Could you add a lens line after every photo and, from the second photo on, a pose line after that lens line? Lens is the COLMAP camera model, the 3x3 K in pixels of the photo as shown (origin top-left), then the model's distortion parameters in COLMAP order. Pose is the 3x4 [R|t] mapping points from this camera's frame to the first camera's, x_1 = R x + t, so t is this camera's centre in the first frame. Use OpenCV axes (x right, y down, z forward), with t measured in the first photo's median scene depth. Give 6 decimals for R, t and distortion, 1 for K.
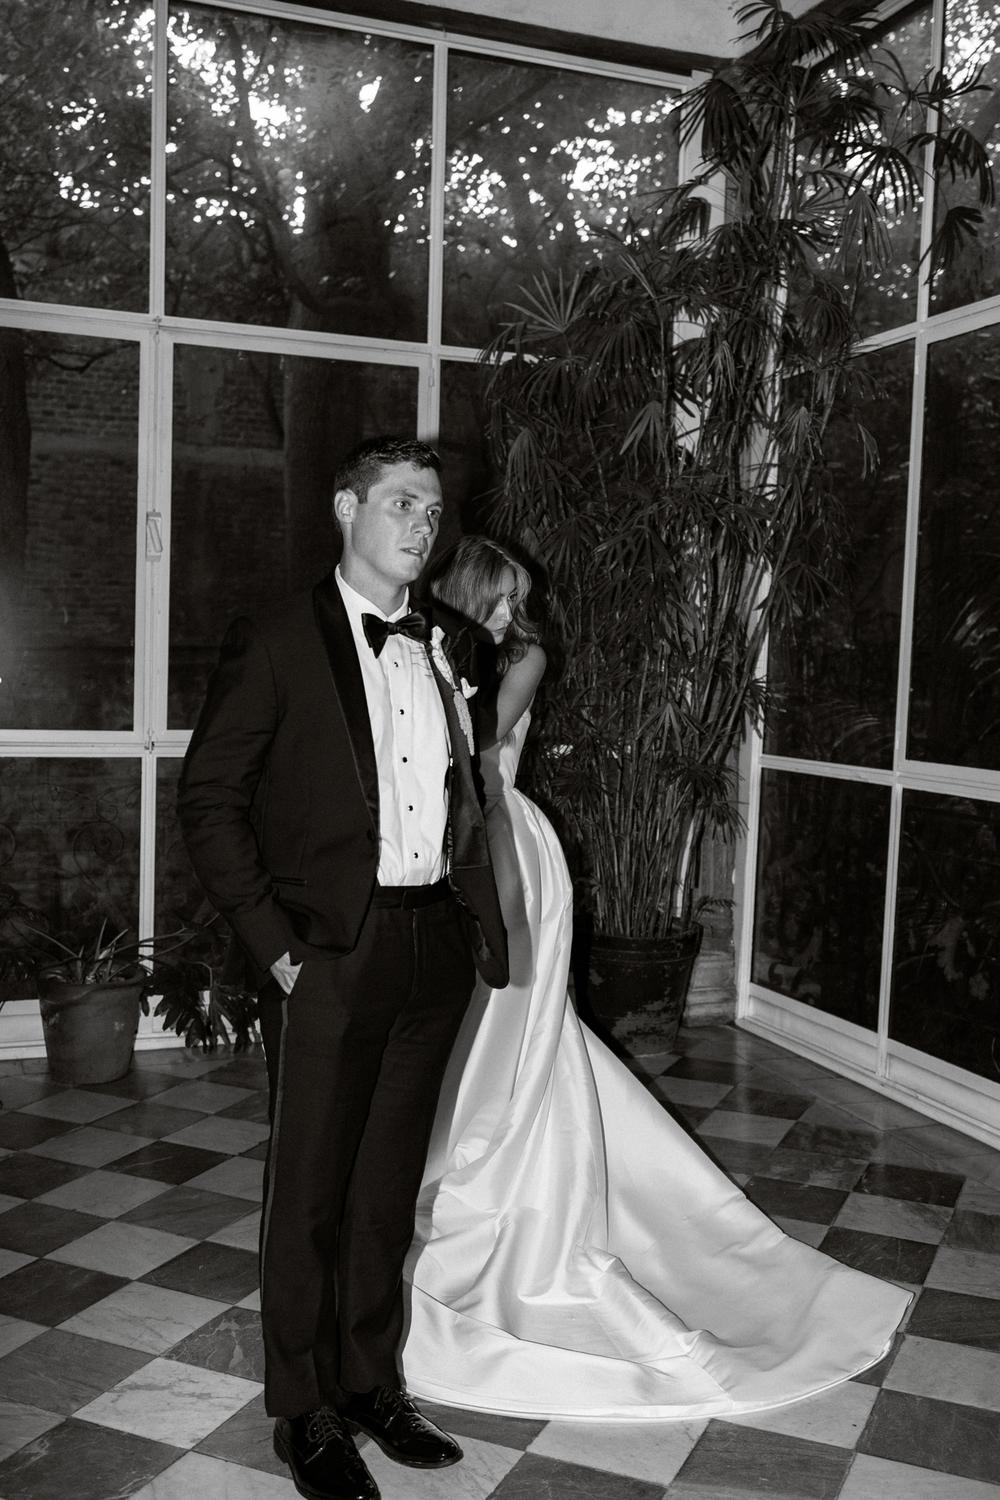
lens RADIAL K [[1510.5, 0, 500.0], [0, 1510.5, 750.0], [0, 0, 1]] dist [-0.002984, -0.022704]
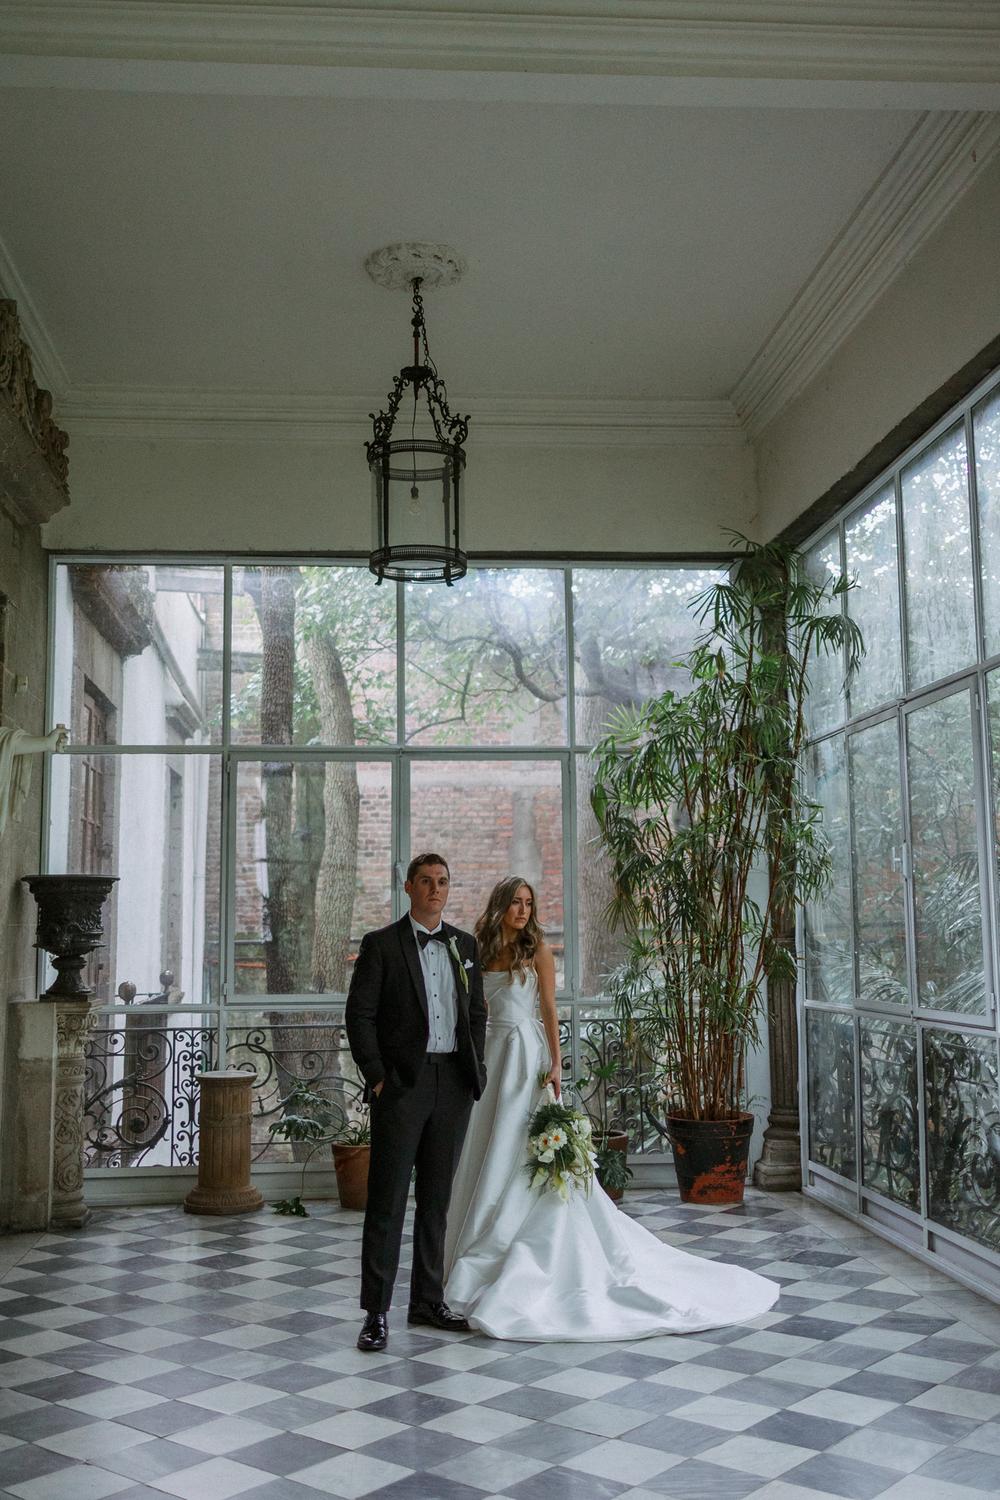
lens RADIAL K [[1533.1, 0, 488.6], [0, 1533.1, 727.6], [0, 0, 1]] dist [0.002212, 0.006144]
pose [[0.961676, -0.075034, -0.263723, 0.307279], [0.022384, 0.980101, -0.197234, 0.032973], [0.273275, 0.183772, 0.944219, -0.578825]]
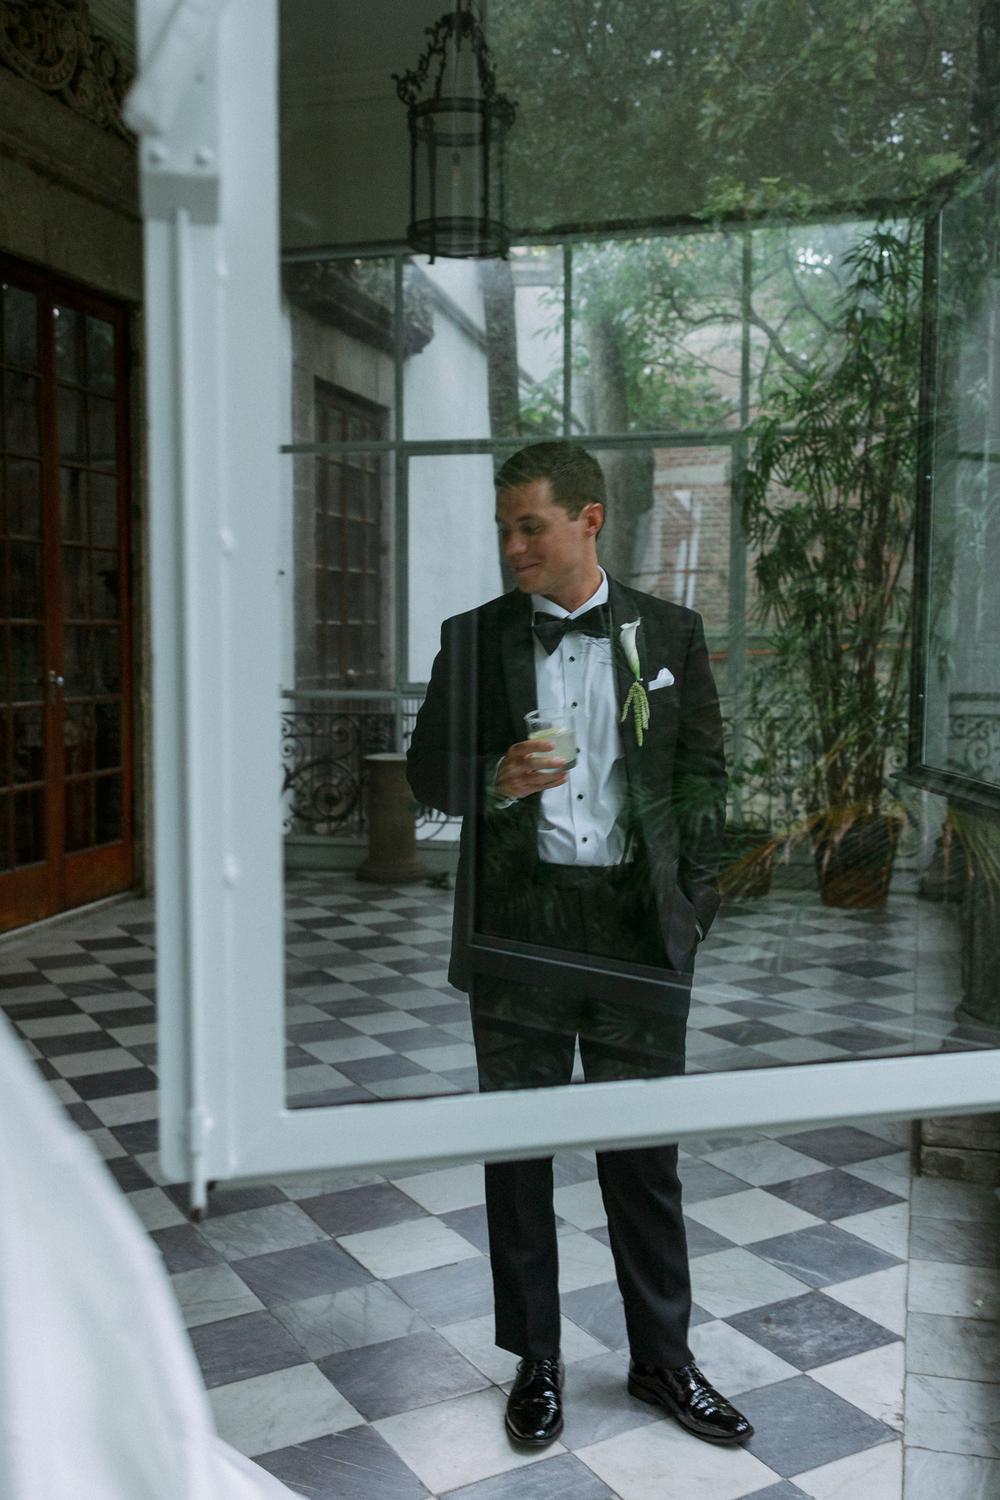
lens RADIAL K [[1494.2, 0, 500.0], [0, 1494.2, 750.0], [0, 0, 1]] dist [-0.001577, 0.017087]
pose [[0.805220, 0.019713, -0.592649, 0.647325], [-0.015338, 0.999805, 0.012416, 0.035446], [0.592778, -0.000907, 0.805365, -0.353996]]
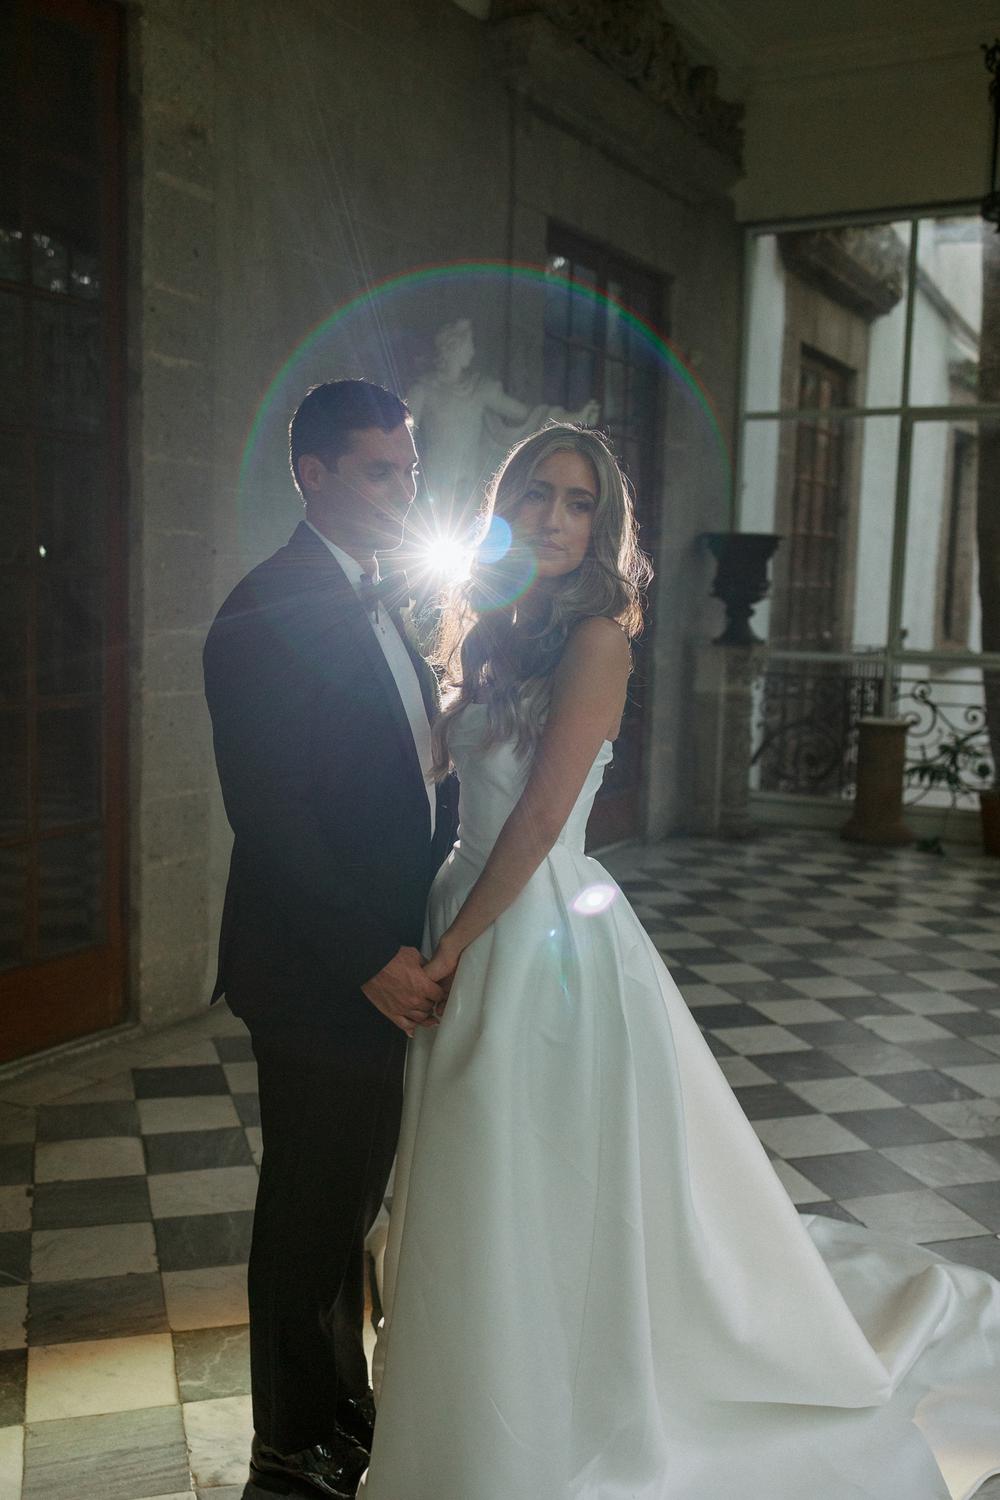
lens RADIAL K [[1494.2, 0, 500.0], [0, 1494.2, 750.0], [0, 0, 1]] dist [-0.001577, 0.017087]
pose [[0.652592, 0.069955, -0.754473, 0.560727], [-0.050946, 0.997527, 0.048425, 0.038866], [0.755995, 0.006836, 0.654542, -0.506862]]
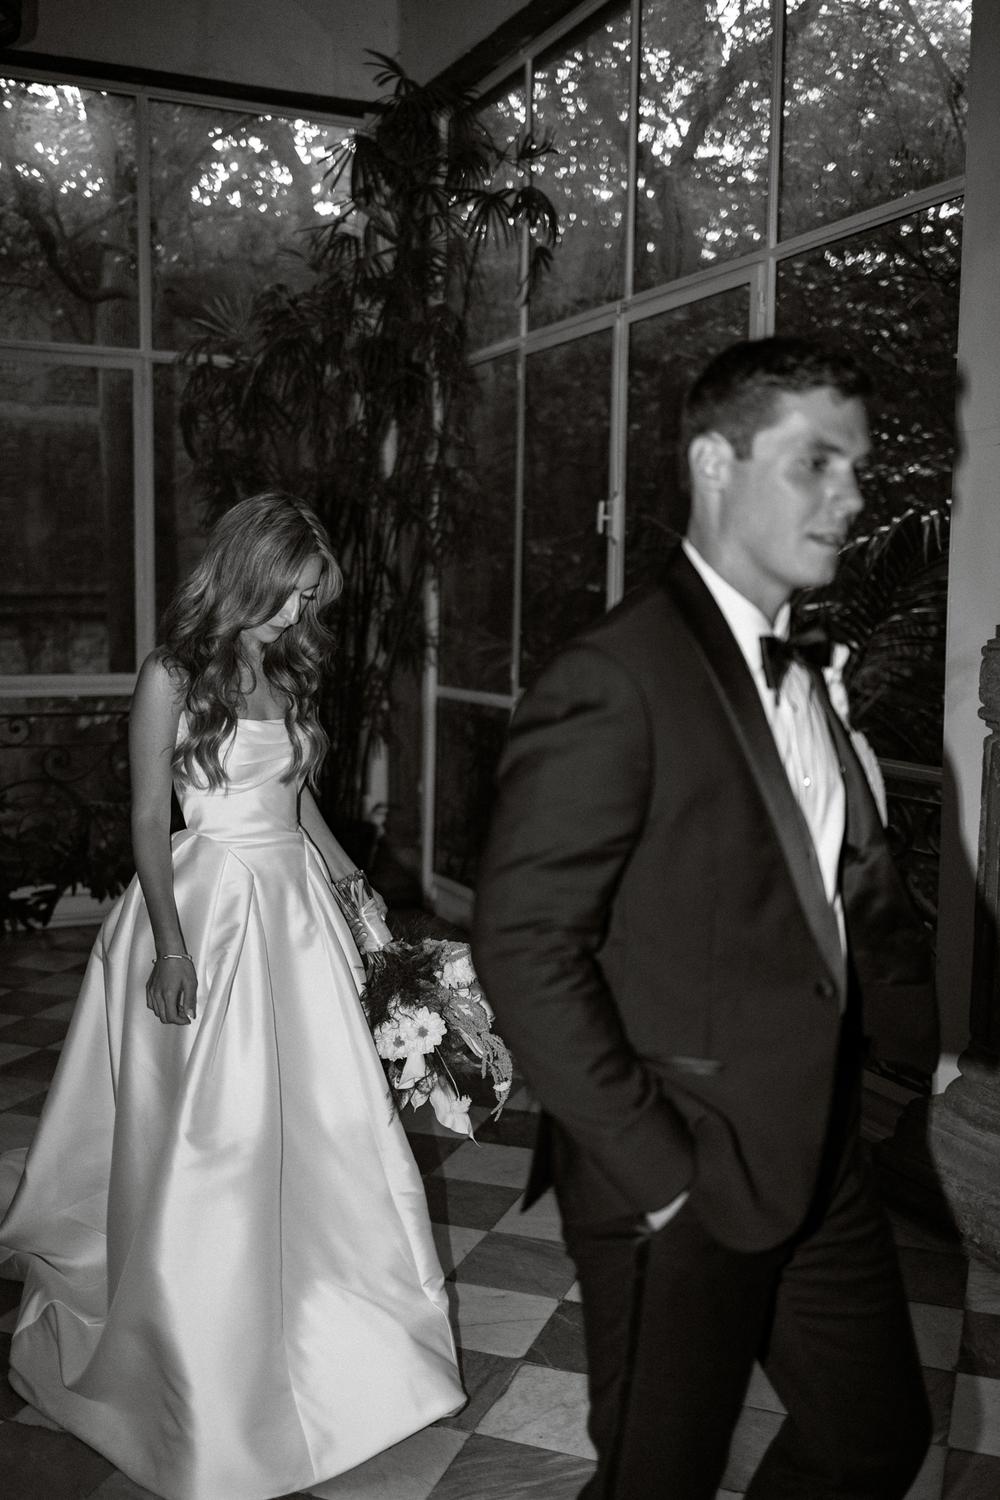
lens RADIAL K [[1494.2, 0, 500.0], [0, 1494.2, 750.0], [0, 0, 1]] dist [-0.001577, 0.017087]
pose [[0.997613, -0.025803, 0.064055, 0.153520], [0.022904, 0.998698, 0.045588, 0.001136], [-0.065148, -0.044012, 0.996905, -0.216028]]
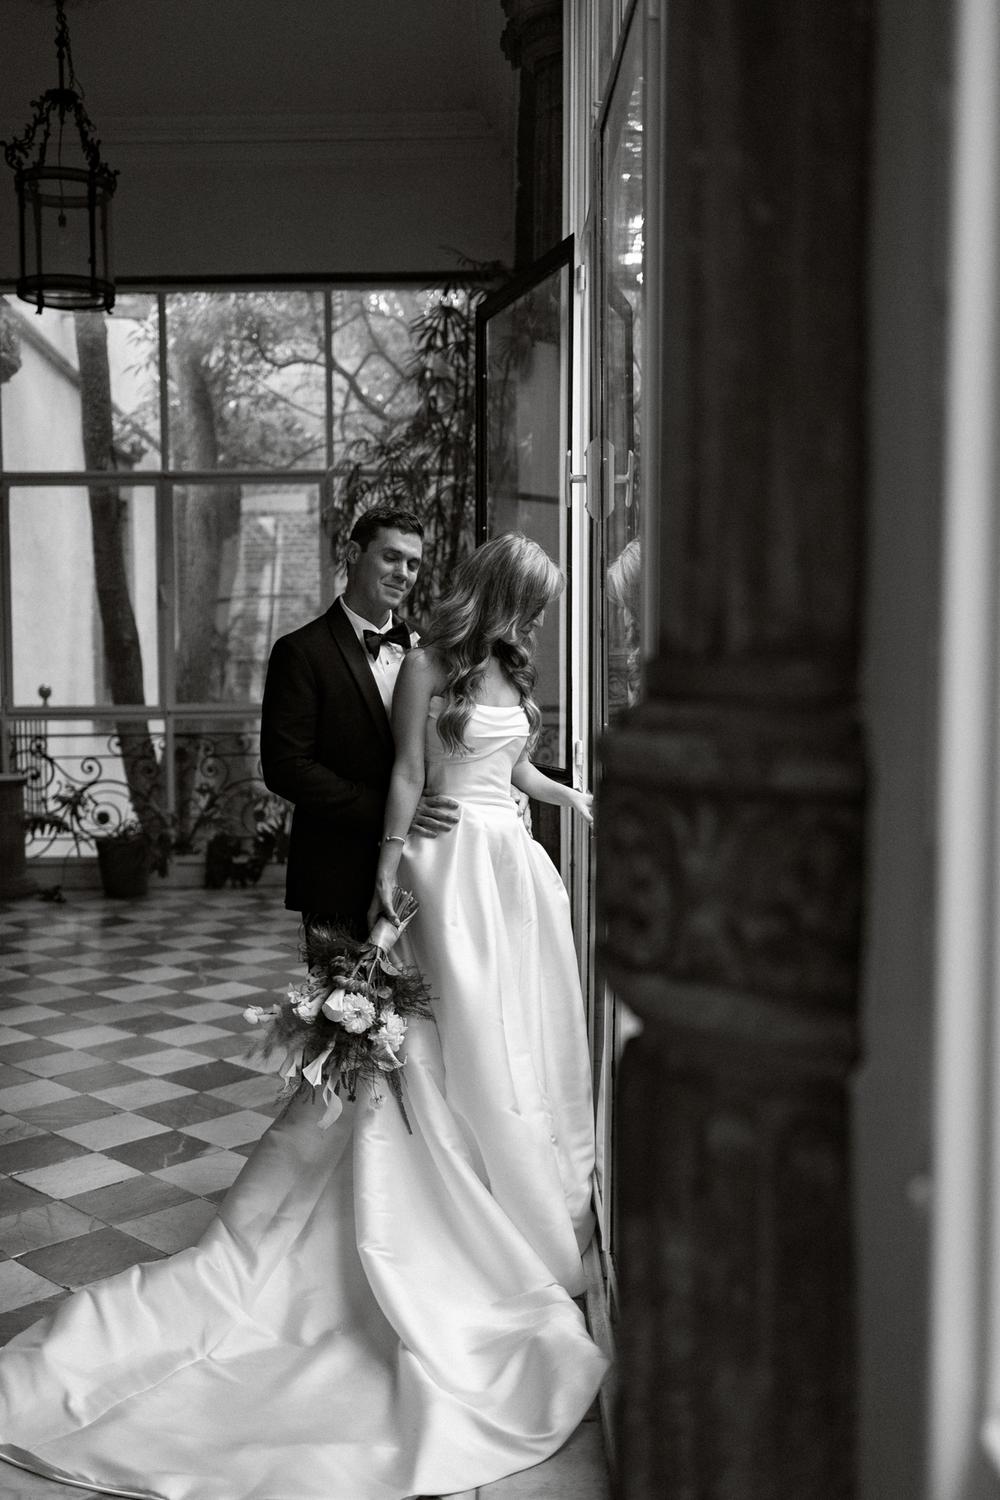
lens RADIAL K [[1510.5, 0, 500.0], [0, 1510.5, 750.0], [0, 0, 1]] dist [-0.002984, -0.022704]
pose [[0.935667, -0.013948, -0.352609, 0.710357], [0.013307, 0.999902, -0.004244, 0.048428], [0.352634, -0.000721, 0.935761, -0.497763]]
